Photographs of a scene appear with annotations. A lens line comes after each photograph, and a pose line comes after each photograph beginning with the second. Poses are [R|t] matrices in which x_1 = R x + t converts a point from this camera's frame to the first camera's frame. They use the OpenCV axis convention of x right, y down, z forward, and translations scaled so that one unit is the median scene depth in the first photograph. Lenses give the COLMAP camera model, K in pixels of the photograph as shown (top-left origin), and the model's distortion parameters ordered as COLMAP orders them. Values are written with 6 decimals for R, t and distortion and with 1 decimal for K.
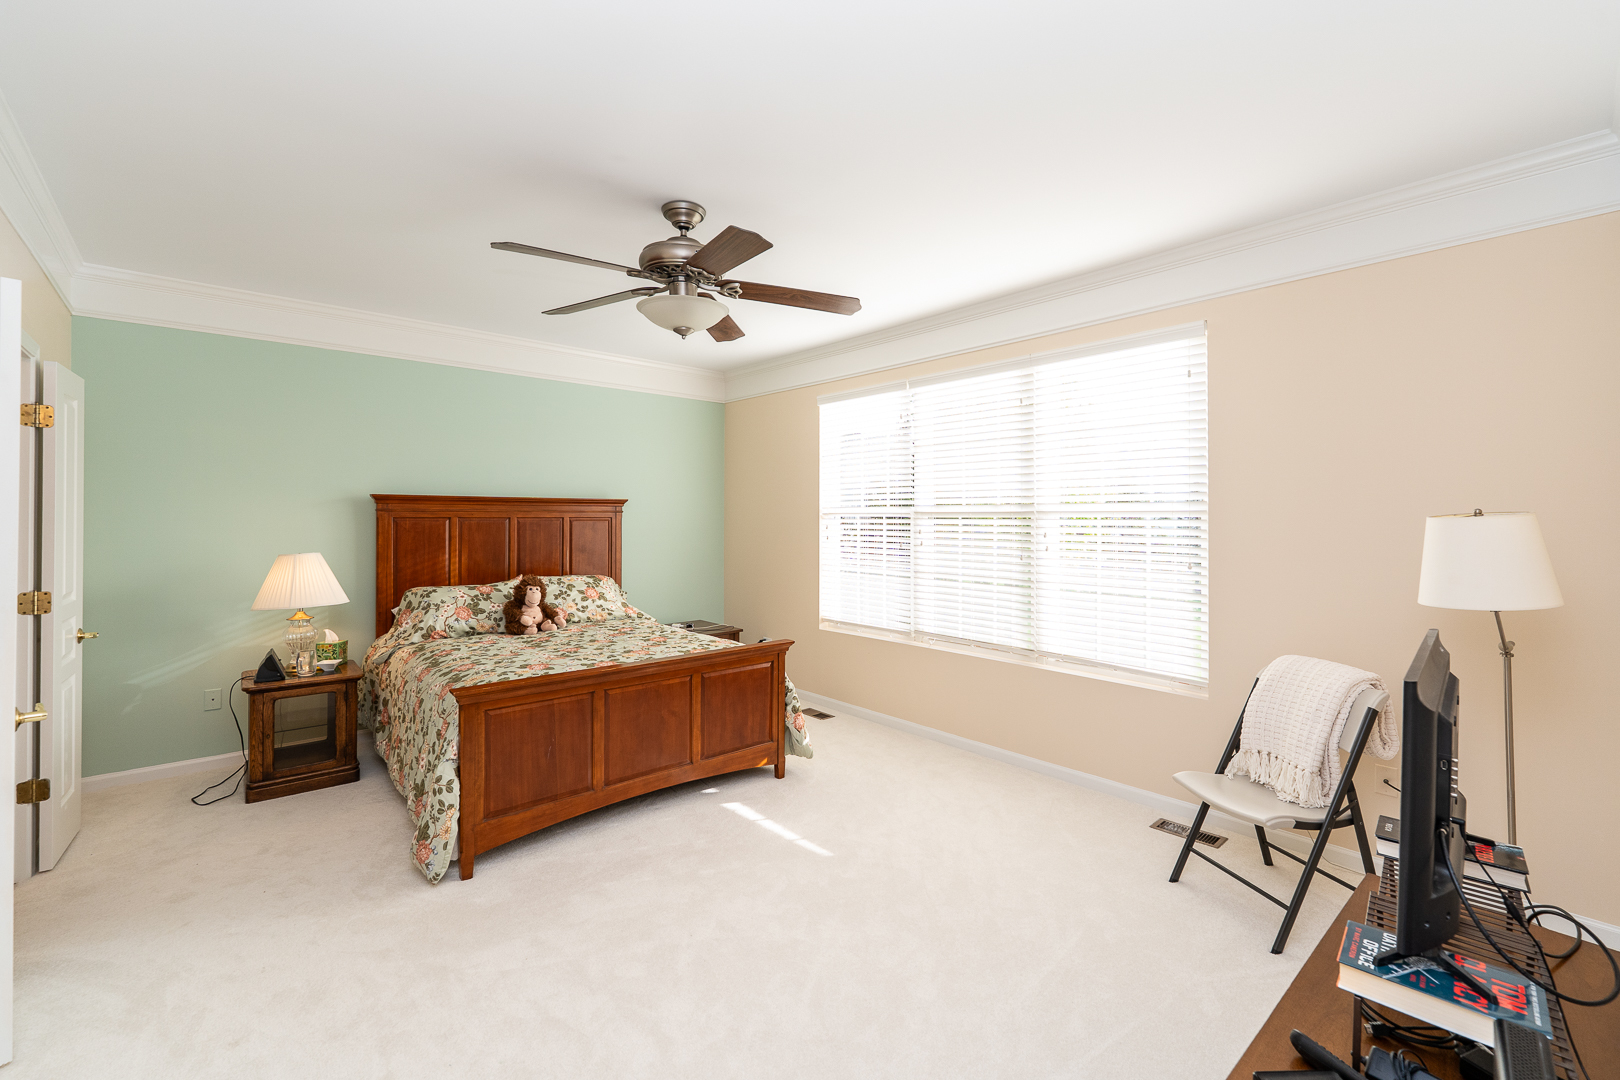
lens RADIAL K [[663.3, 0, 806.0], [0, 663.3, 534.6], [0, 0, 1]] dist [-0.001986, 0.000111]
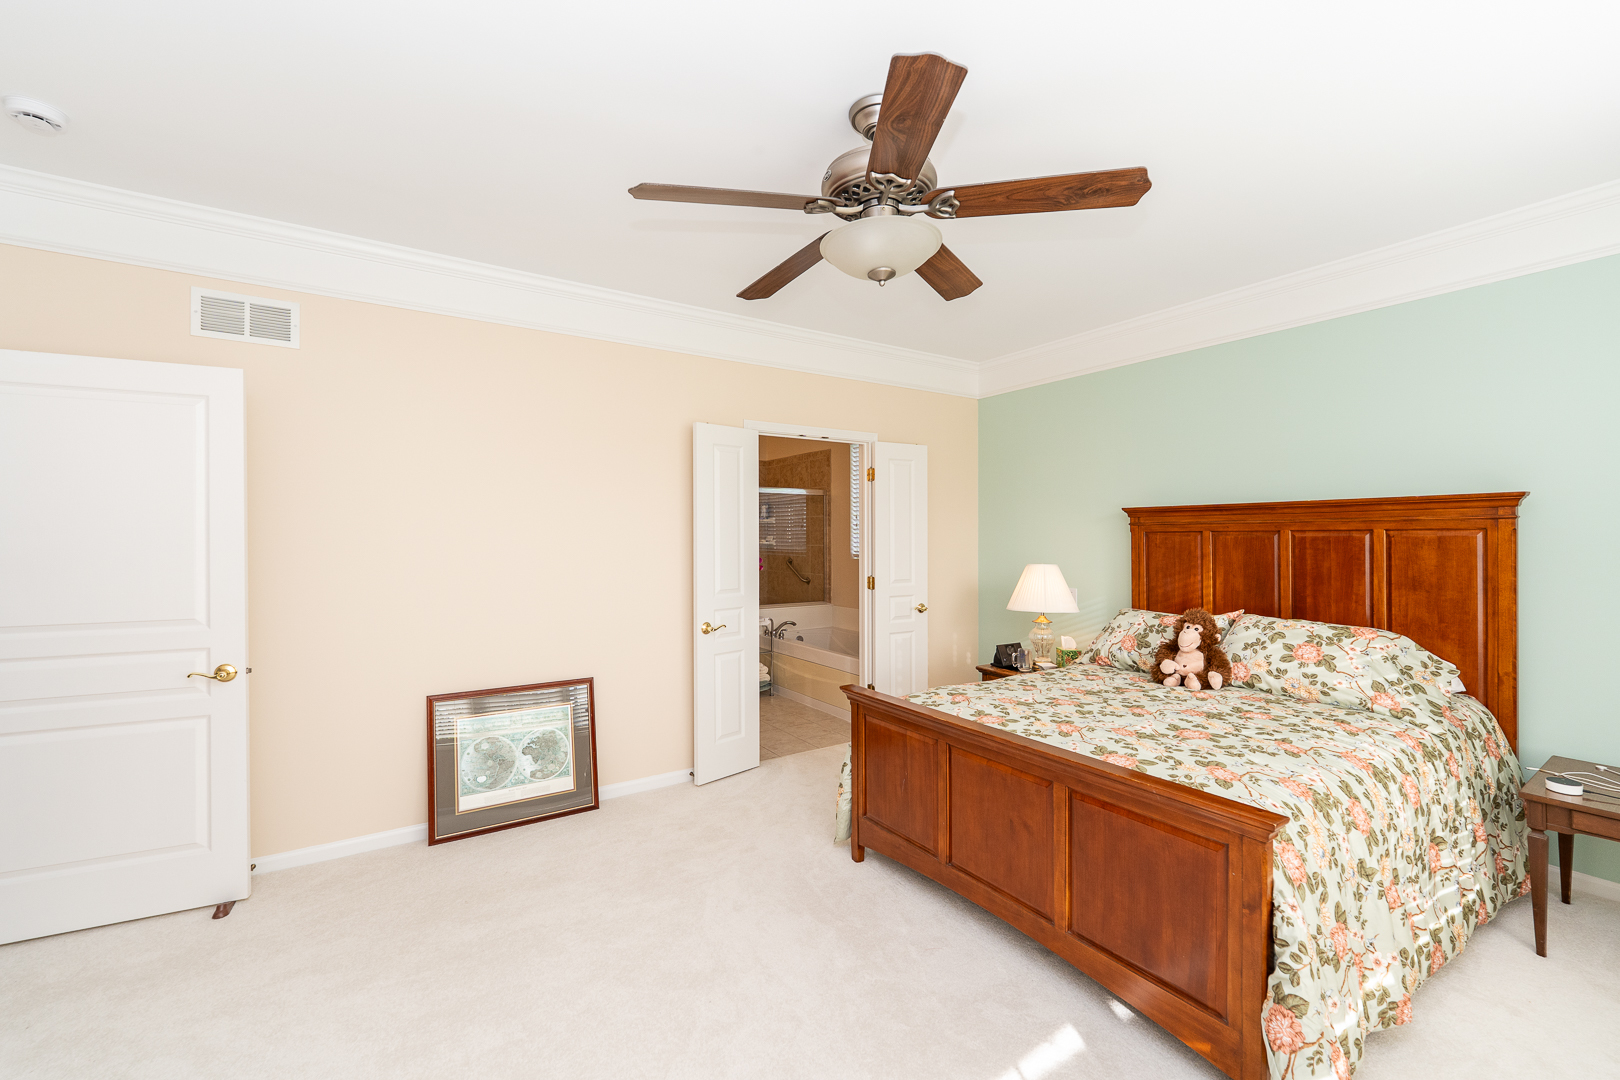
lens RADIAL K [[663.3, 0, 806.8], [0, 663.3, 547.2], [0, 0, 1]] dist [-0.001986, 0.000111]
pose [[-0.131980, 0.015464, -0.991132, 0.359488], [-0.017839, 0.999679, 0.017973, -0.012390], [0.991092, 0.020053, -0.131662, 0.645750]]
